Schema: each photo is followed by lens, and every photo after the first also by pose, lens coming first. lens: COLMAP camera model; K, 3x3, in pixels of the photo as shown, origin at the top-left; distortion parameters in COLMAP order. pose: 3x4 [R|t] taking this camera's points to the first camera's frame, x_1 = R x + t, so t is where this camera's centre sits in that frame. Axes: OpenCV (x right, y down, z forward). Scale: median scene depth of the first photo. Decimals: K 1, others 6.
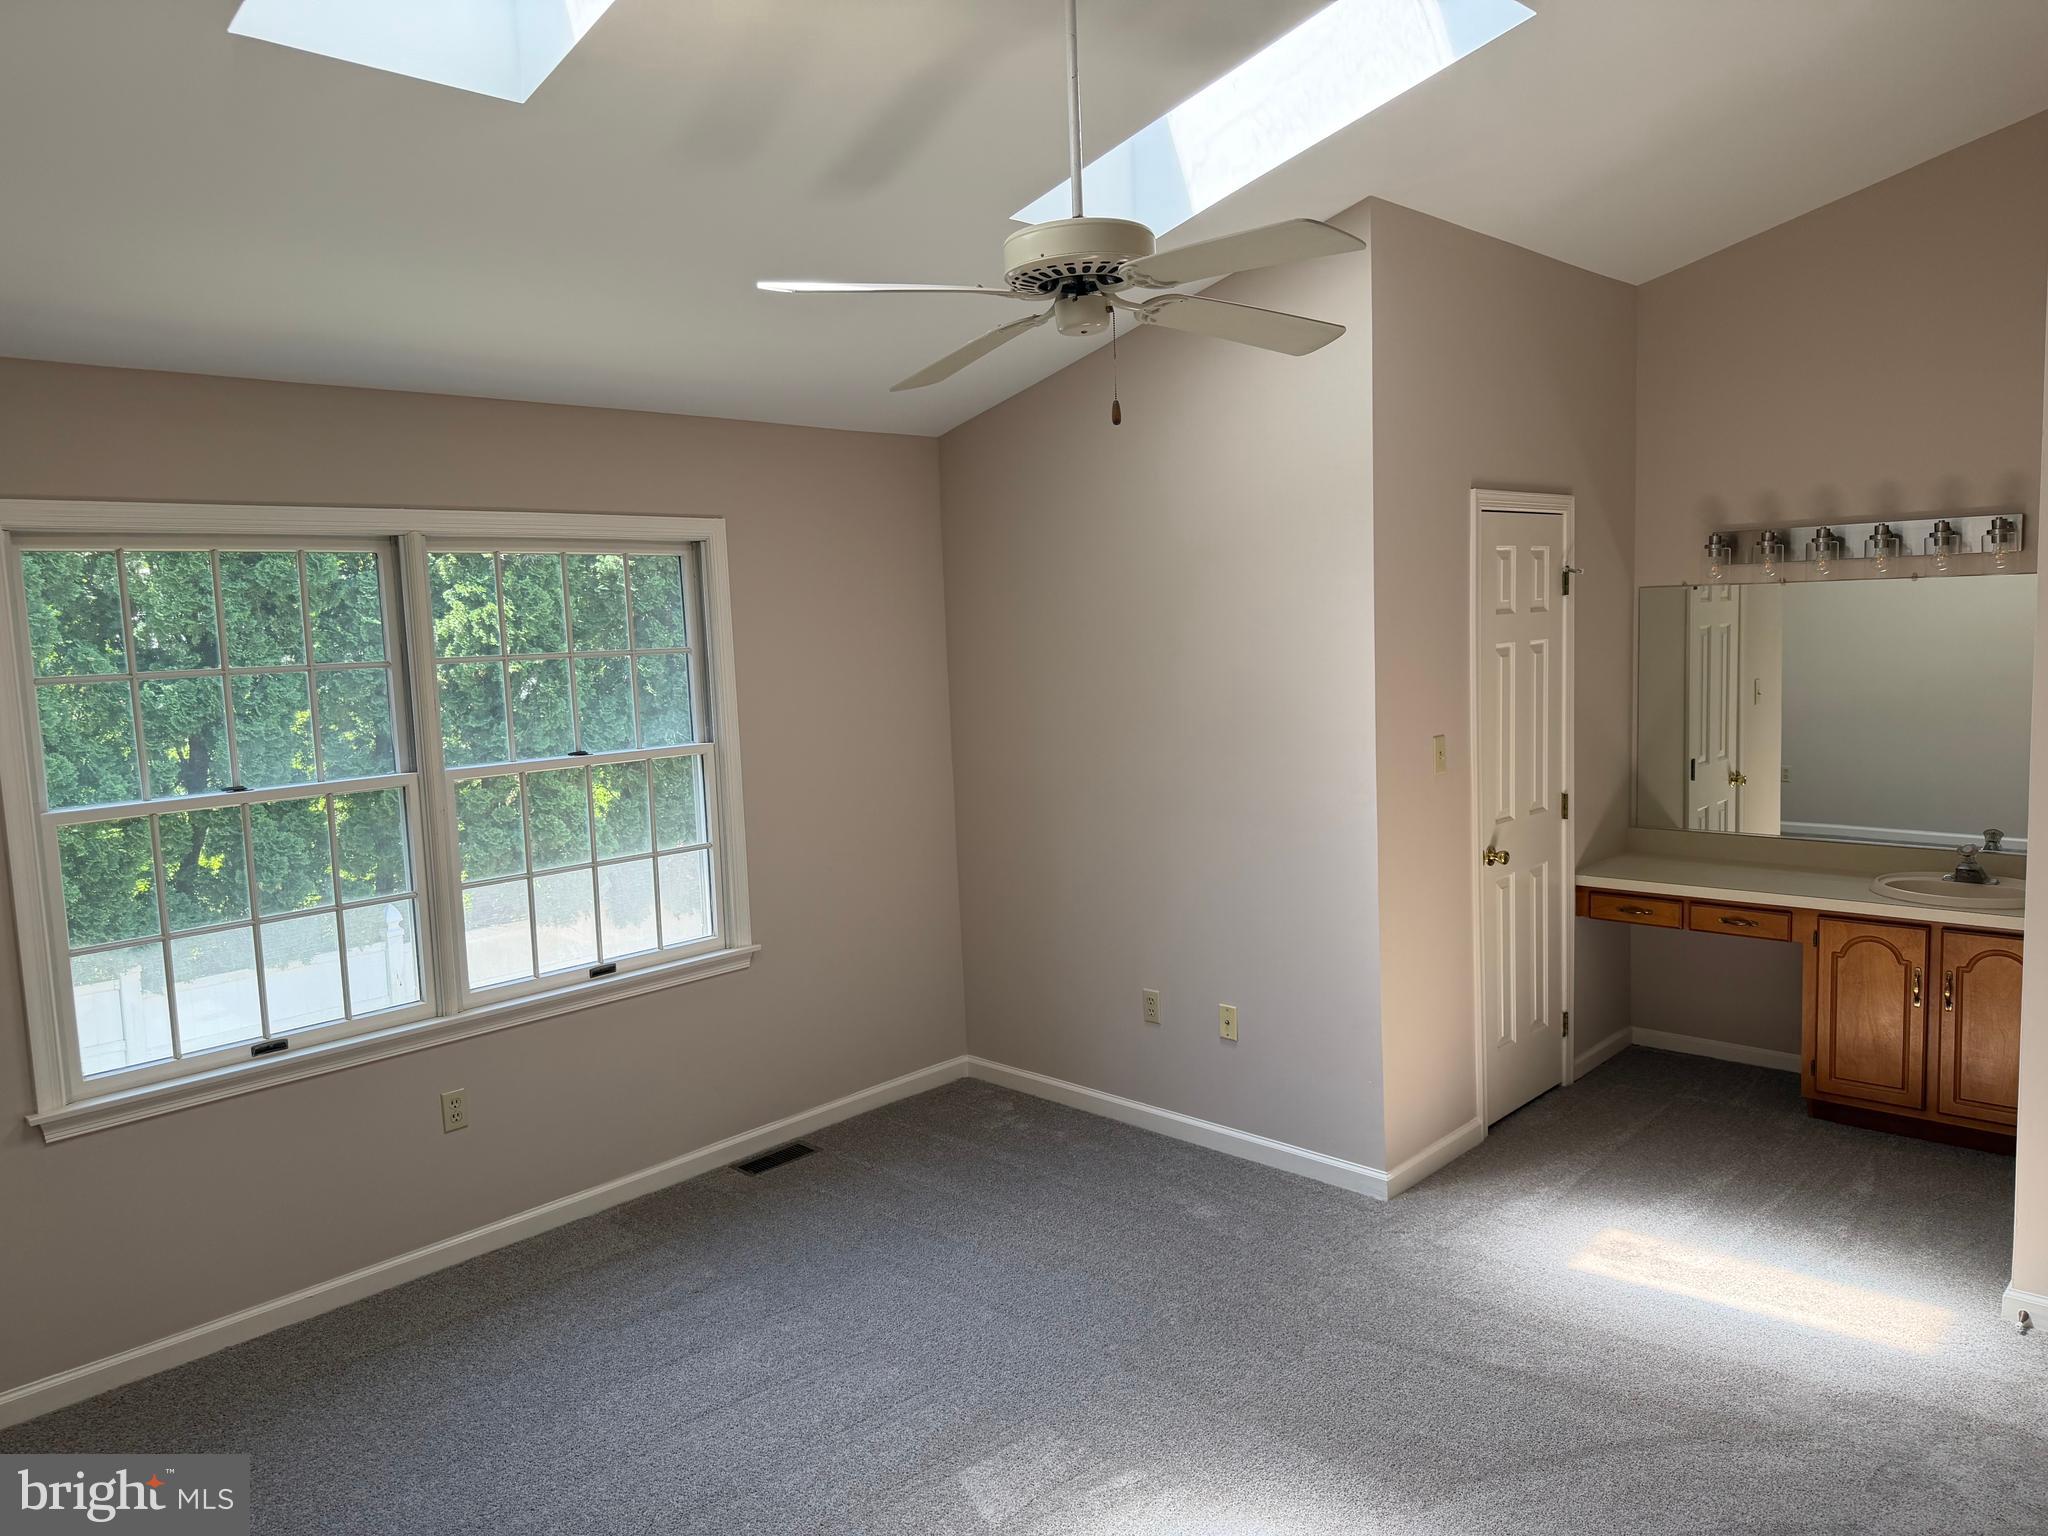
lens RADIAL K [[1508.7, 0, 951.2], [0, 1508.7, 781.4], [0, 0, 1]] dist [0.092390, -0.091184]
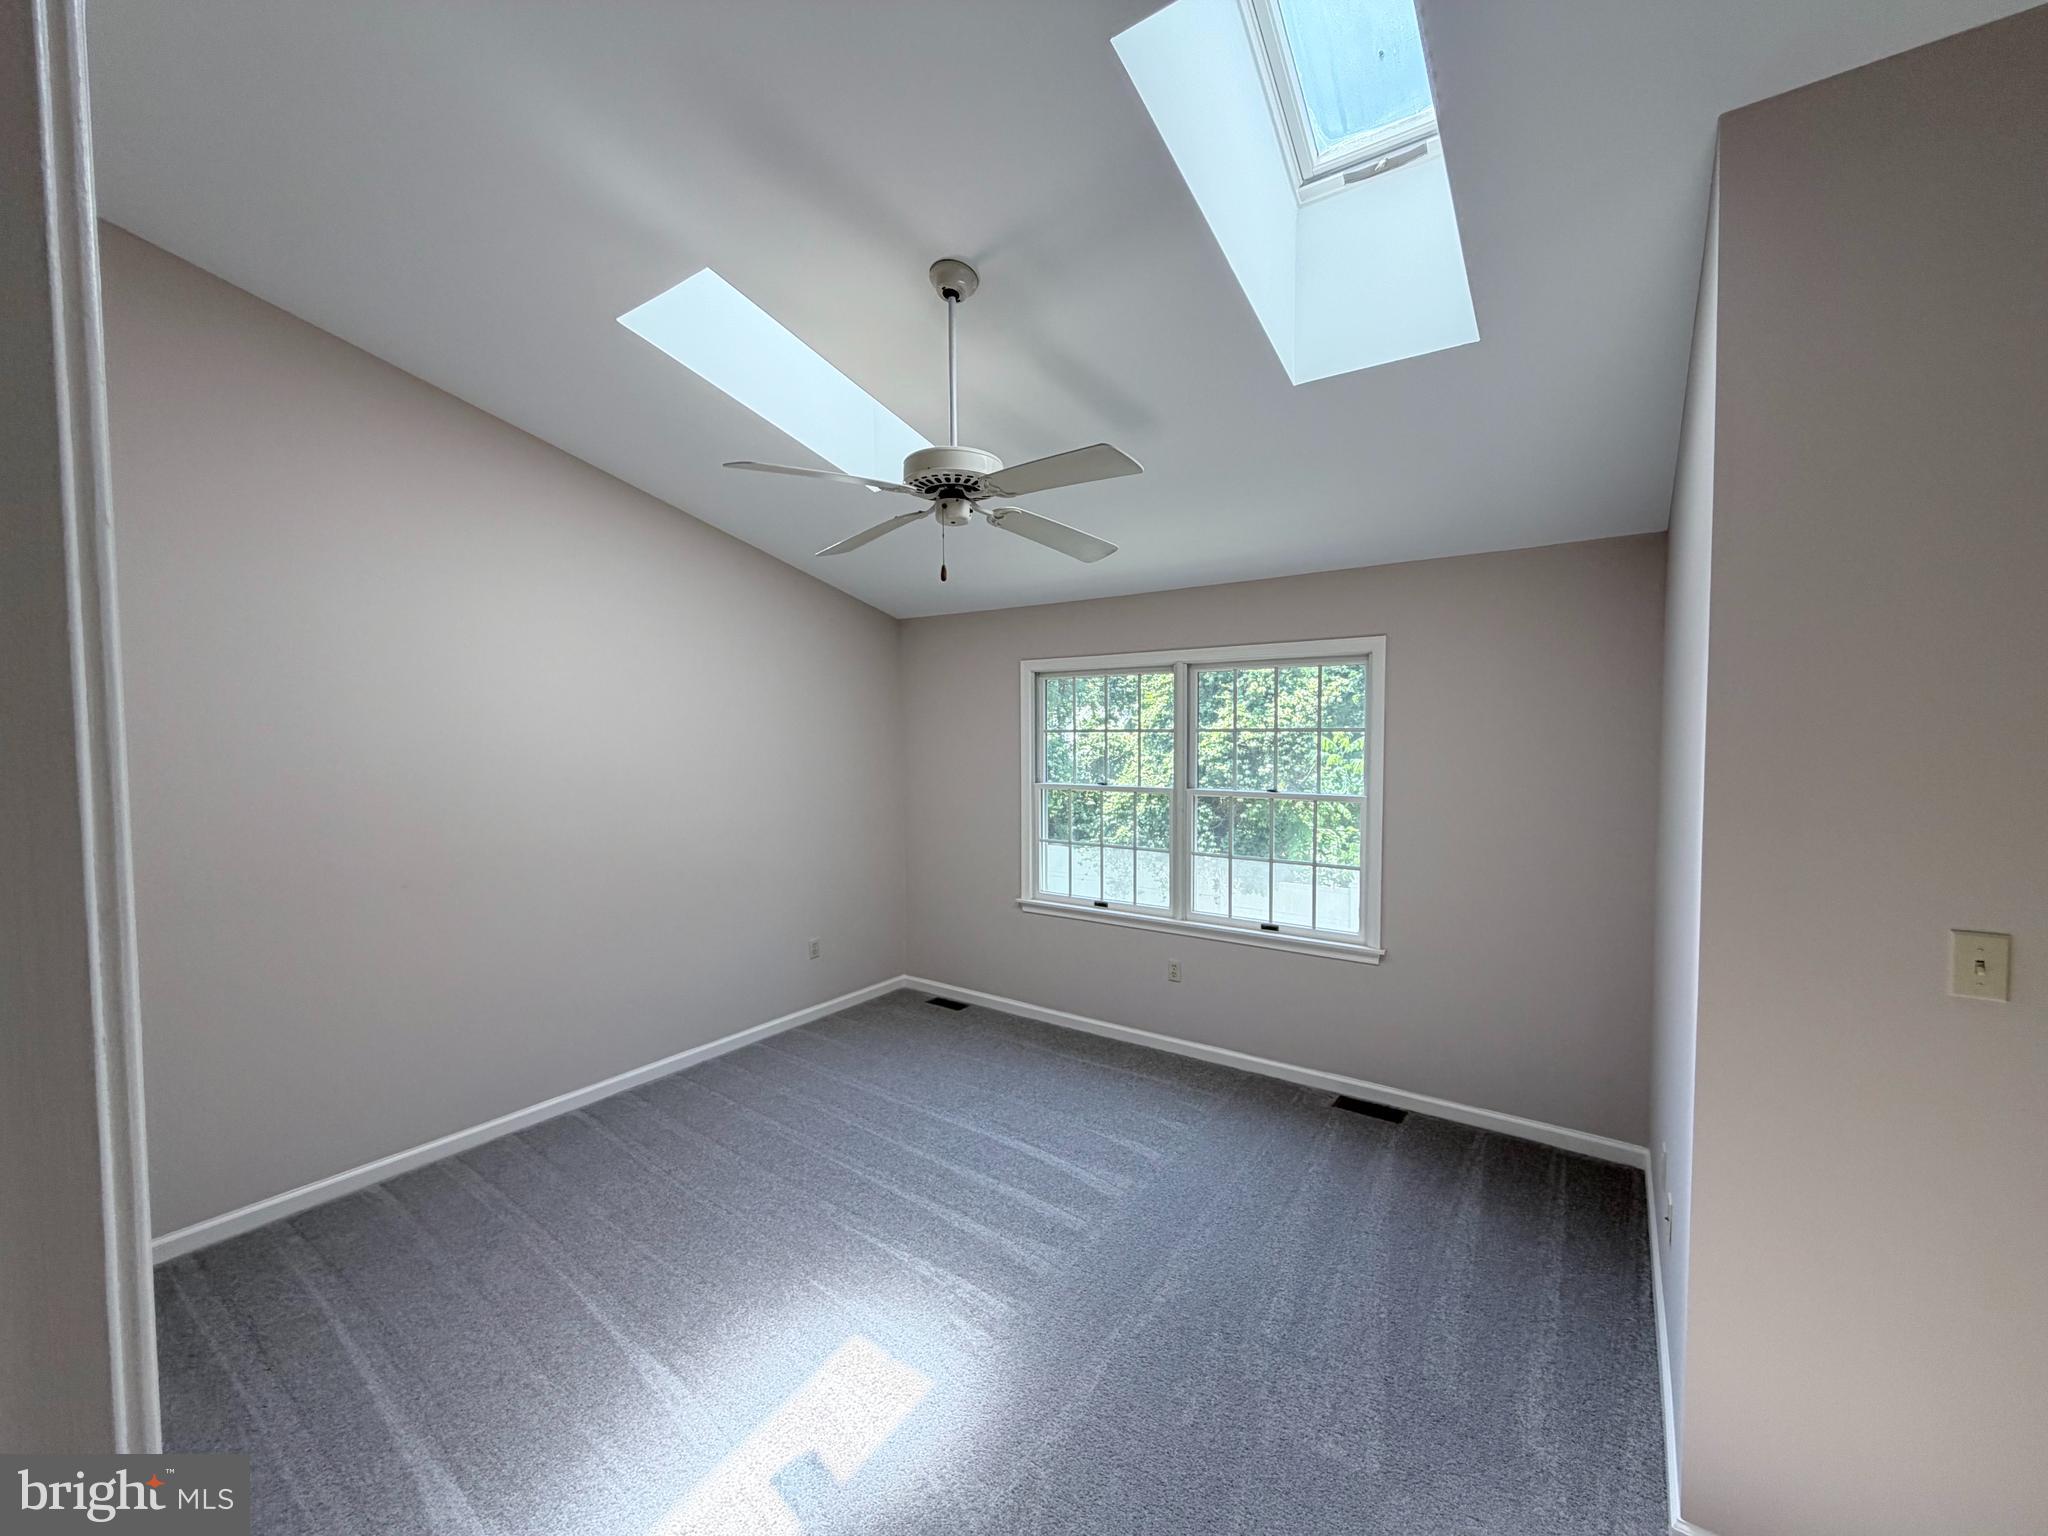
lens RADIAL K [[826.6, 0, 1012.9], [0, 826.6, 766.8], [0, 0, 1]] dist [-0.001273, -0.000024]
pose [[0.128149, 0.090686, -0.987600, 0.958725], [-0.094514, 0.992395, 0.078862, -0.143930], [0.987241, 0.083235, 0.135745, 0.997431]]
